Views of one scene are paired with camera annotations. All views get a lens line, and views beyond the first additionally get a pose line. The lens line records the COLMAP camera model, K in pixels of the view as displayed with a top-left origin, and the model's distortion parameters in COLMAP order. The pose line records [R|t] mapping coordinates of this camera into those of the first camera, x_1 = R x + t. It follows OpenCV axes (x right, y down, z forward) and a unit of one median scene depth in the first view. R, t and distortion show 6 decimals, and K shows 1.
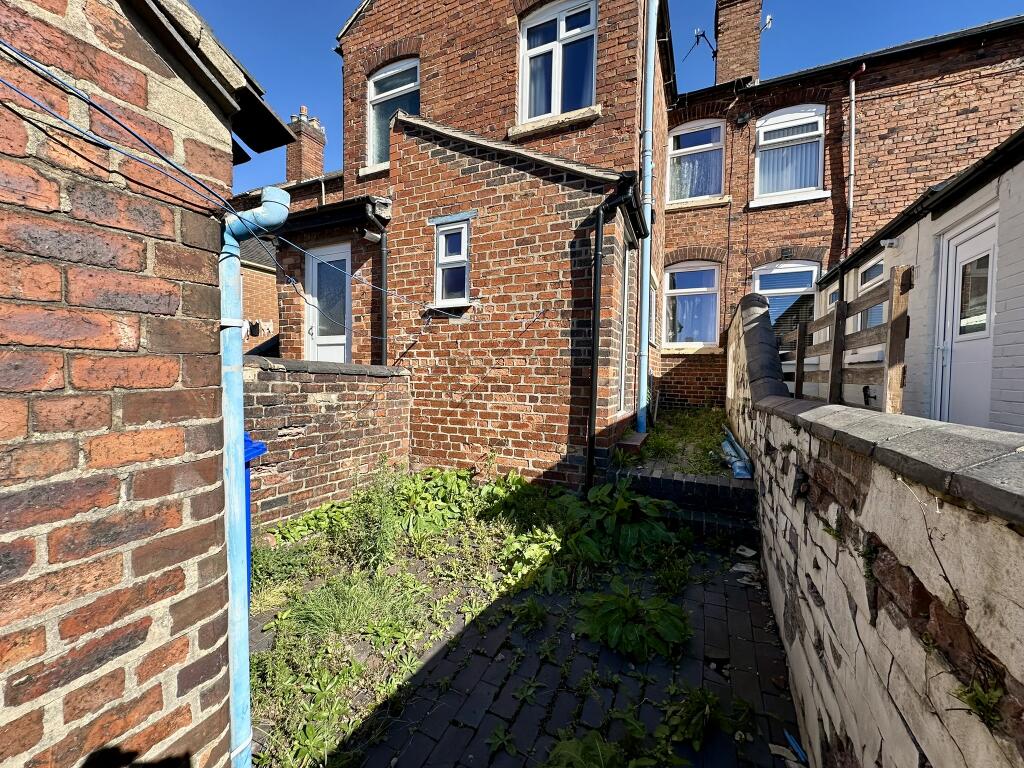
lens RADIAL K [[405.7, 0, 510.9], [0, 405.7, 383.0], [0, 0, 1]] dist [-0.000368, -0.000057]
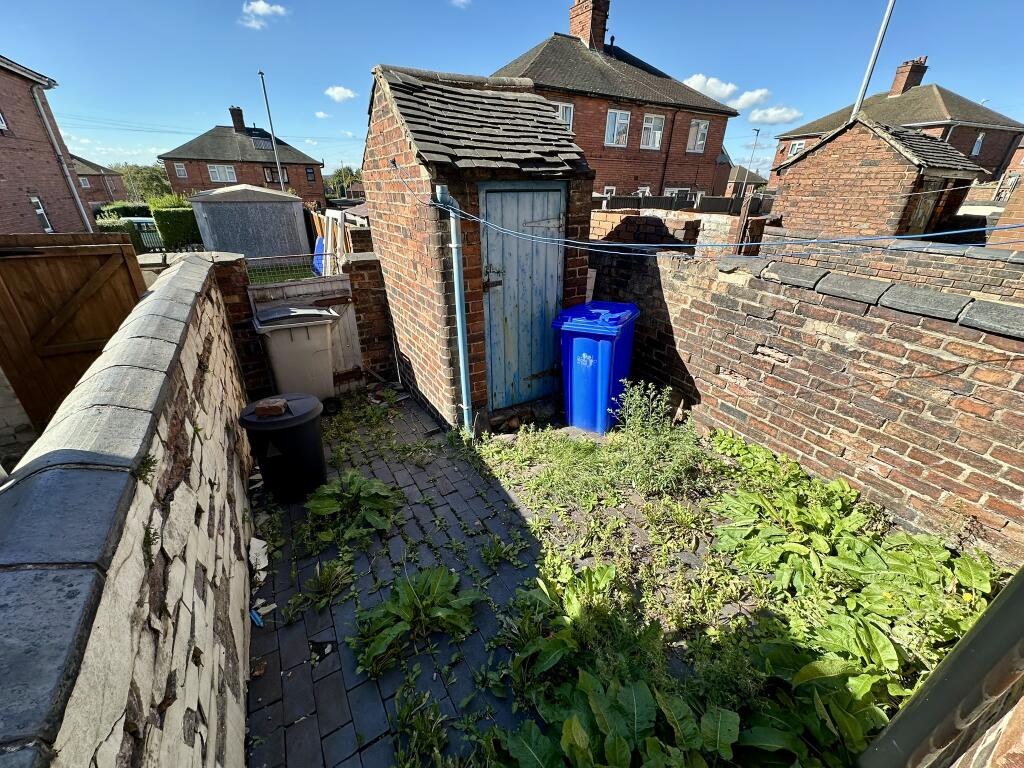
lens RADIAL K [[405.7, 0, 510.9], [0, 405.7, 383.0], [0, 0, 1]] dist [-0.000368, -0.000057]
pose [[-0.556269, 0.349582, -0.753895, 0.421576], [-0.037034, 0.895881, 0.442748, -0.178018], [0.830177, 0.274207, -0.485404, 0.916242]]
